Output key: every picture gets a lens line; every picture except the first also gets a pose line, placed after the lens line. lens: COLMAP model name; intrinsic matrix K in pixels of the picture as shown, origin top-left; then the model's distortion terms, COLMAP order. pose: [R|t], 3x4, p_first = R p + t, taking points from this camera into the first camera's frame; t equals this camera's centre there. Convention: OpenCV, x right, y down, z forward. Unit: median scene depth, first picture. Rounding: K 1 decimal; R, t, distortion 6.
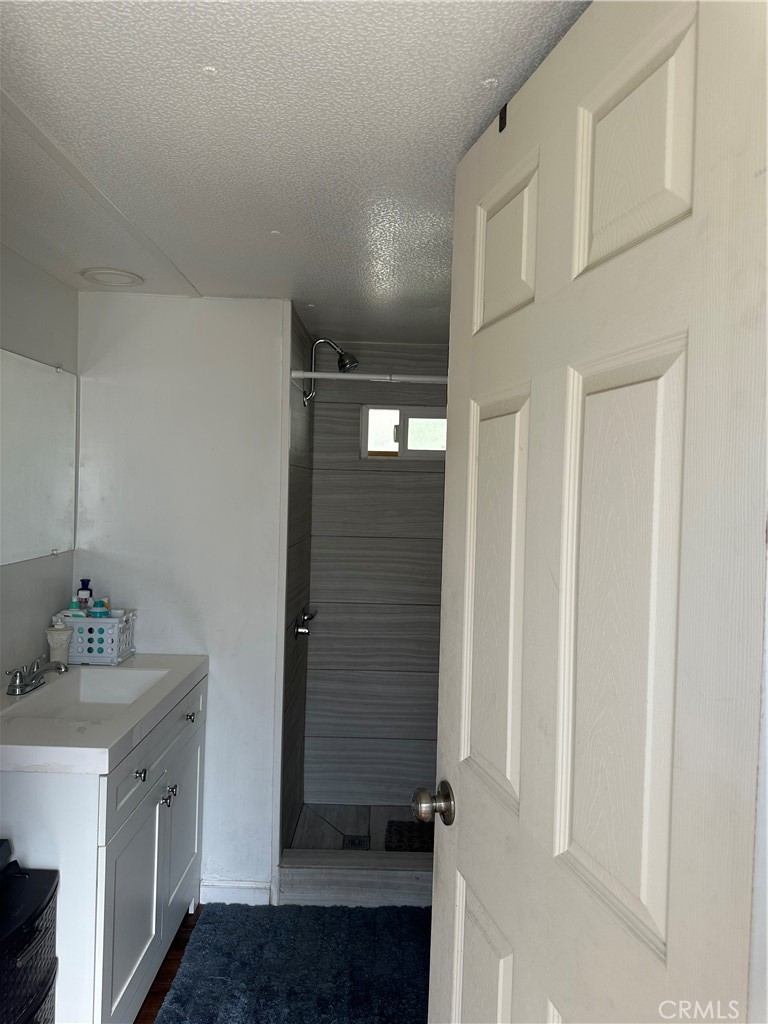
lens RADIAL K [[724.2, 0, 394.3], [0, 724.2, 507.1], [0, 0, 1]] dist [0.057708, -0.064677]
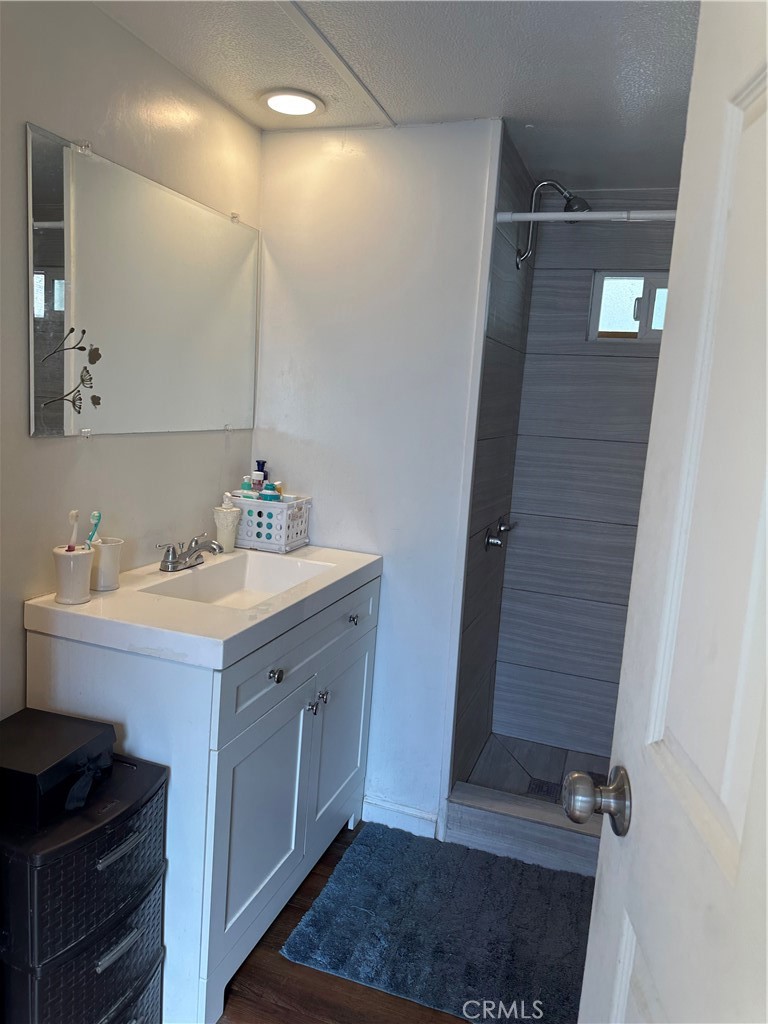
lens RADIAL K [[718.3, 0, 396.1], [0, 718.3, 508.9], [0, 0, 1]] dist [0.123082, -0.196997]
pose [[0.943030, 0.085491, -0.321537, 0.037057], [-0.050995, 0.992144, 0.114232, 0.046854], [0.328777, -0.091327, 0.939982, 0.189376]]
